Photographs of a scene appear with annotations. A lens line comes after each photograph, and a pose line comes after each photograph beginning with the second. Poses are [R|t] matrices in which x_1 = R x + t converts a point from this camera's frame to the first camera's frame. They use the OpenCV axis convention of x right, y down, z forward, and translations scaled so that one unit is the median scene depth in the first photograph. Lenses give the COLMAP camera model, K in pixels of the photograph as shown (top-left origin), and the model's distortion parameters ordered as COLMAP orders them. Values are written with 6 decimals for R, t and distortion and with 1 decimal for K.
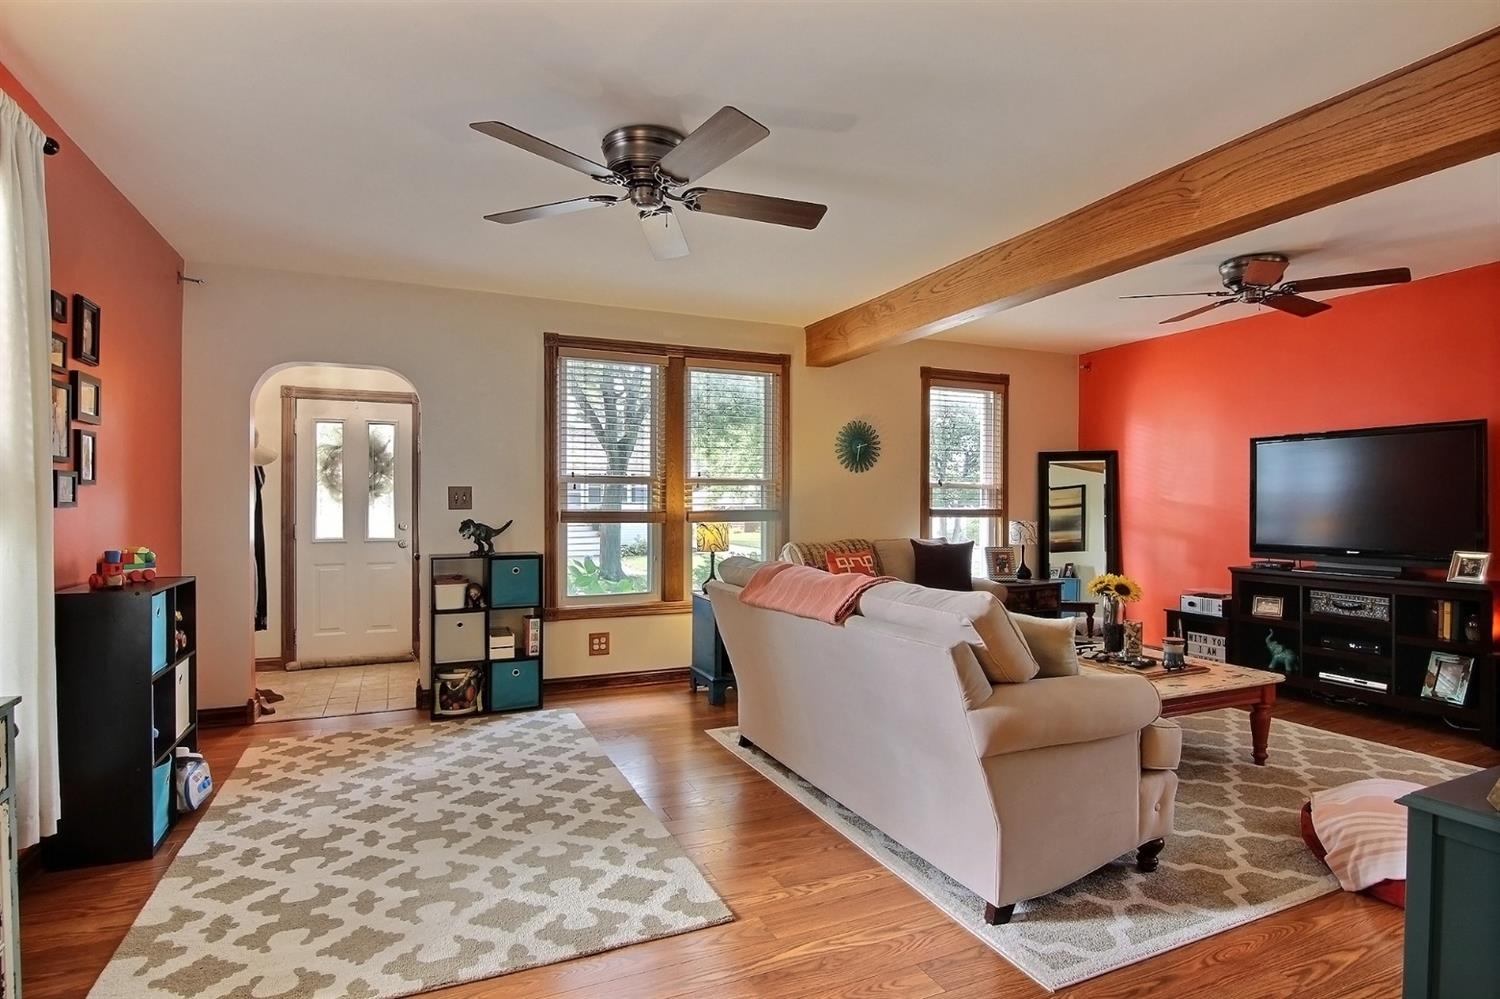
lens RADIAL K [[766.0, 0, 751.5], [0, 766.0, 505.9], [0, 0, 1]] dist [-0.004468, -0.014286]
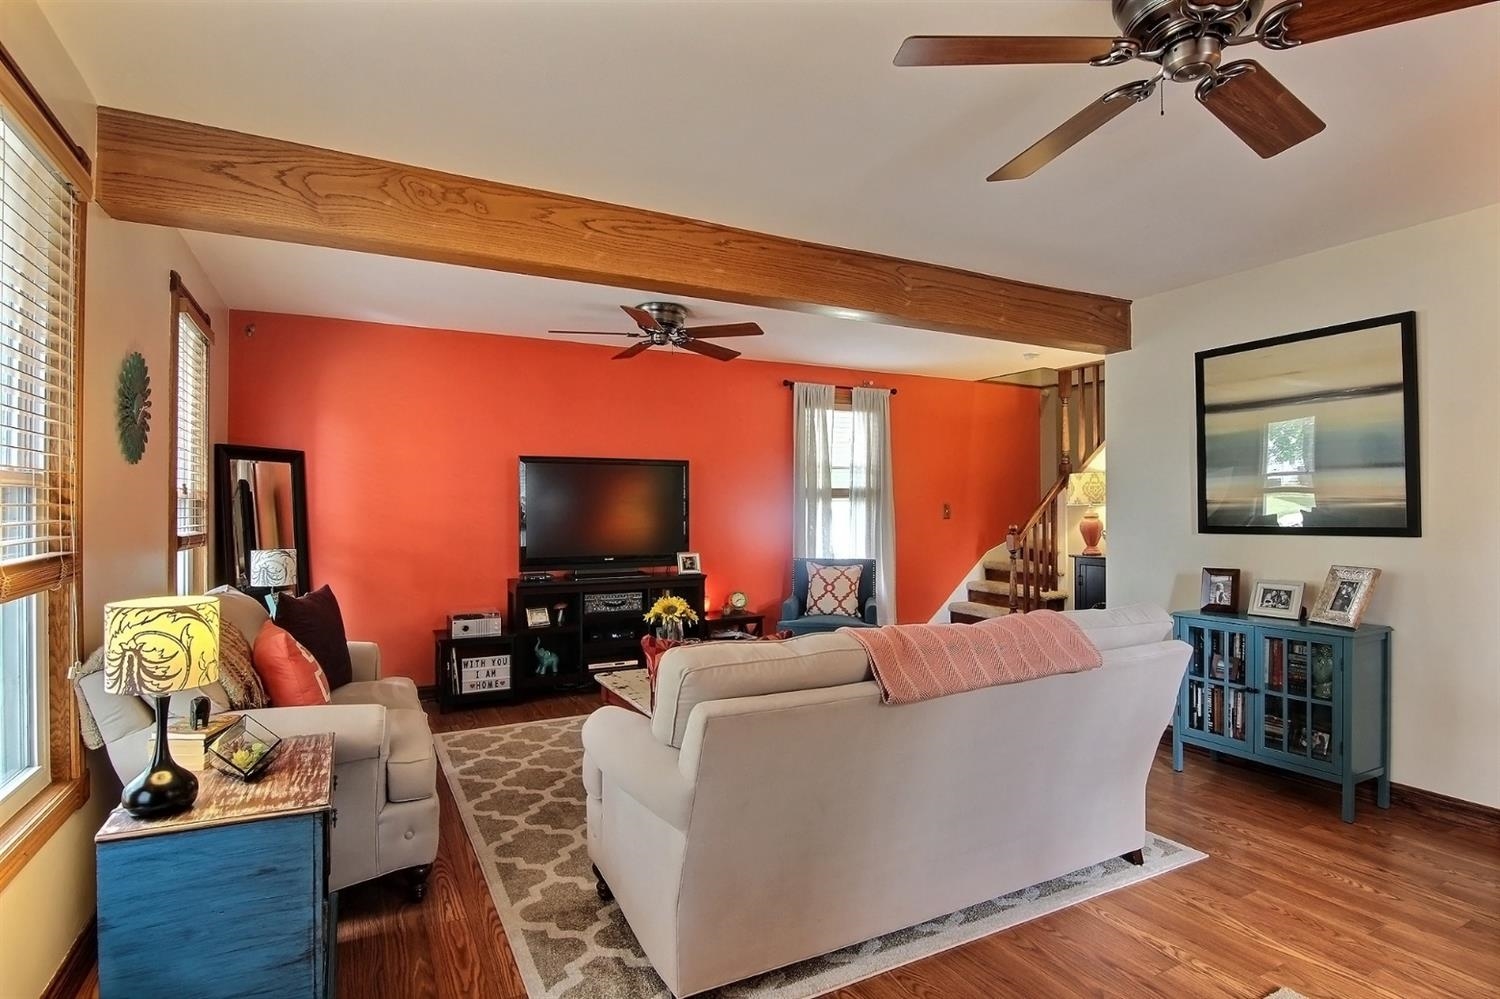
lens RADIAL K [[766.0, 0, 751.5], [0, 766.0, 505.9], [0, 0, 1]] dist [-0.004468, -0.014286]
pose [[-0.062200, 0.002490, 0.998061, -0.431256], [0.002386, 0.999994, -0.002346, -0.020040], [-0.998061, 0.002235, -0.062205, 0.820676]]
